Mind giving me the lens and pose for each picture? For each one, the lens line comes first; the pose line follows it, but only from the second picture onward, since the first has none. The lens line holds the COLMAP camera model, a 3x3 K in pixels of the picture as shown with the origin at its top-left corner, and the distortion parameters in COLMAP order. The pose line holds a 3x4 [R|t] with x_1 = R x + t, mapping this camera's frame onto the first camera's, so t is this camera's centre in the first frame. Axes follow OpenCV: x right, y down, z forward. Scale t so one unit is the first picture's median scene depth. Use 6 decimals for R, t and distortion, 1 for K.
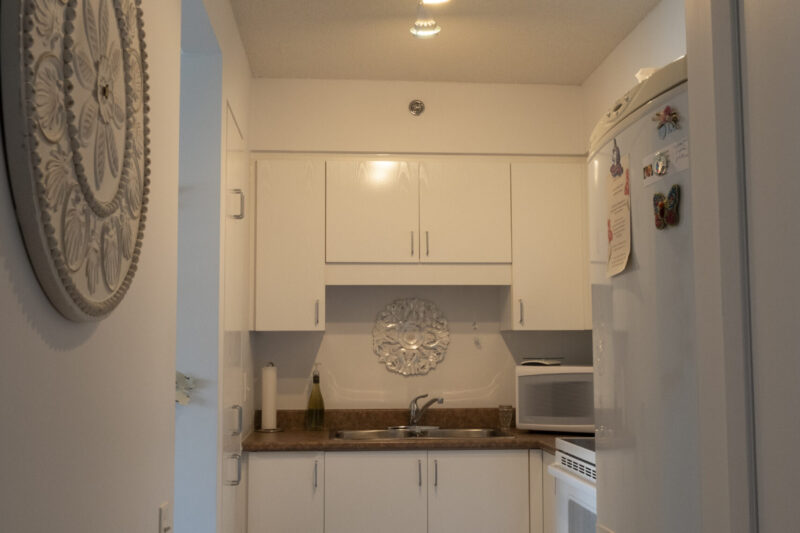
lens RADIAL K [[890.9, 0, 399.3], [0, 890.9, 270.9], [0, 0, 1]] dist [-0.019159, 0.000000]
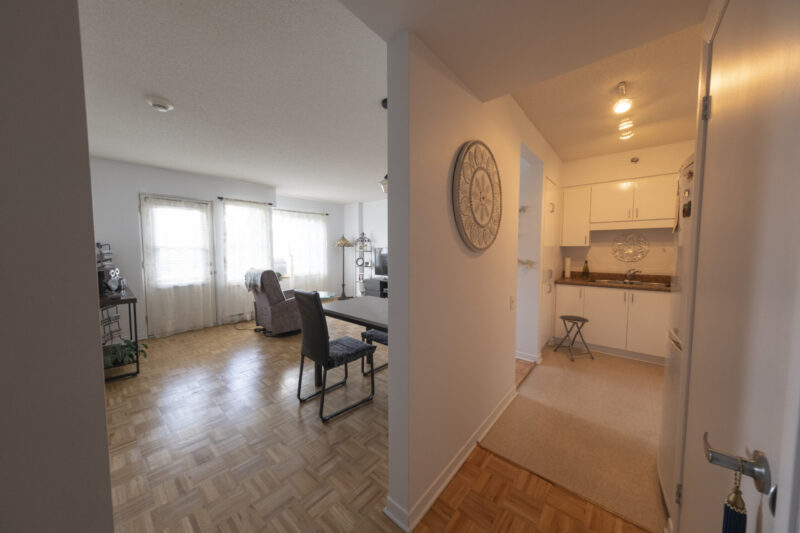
lens RADIAL K [[266.5, 0, 401.8], [0, 266.5, 265.9], [0, 0, 1]] dist [-0.004094, 0.000028]
pose [[0.716193, 0.048548, -0.696211, 0.089540], [0.060119, 0.989578, 0.130850, -0.020757], [0.695308, -0.135569, 0.705810, -0.068658]]
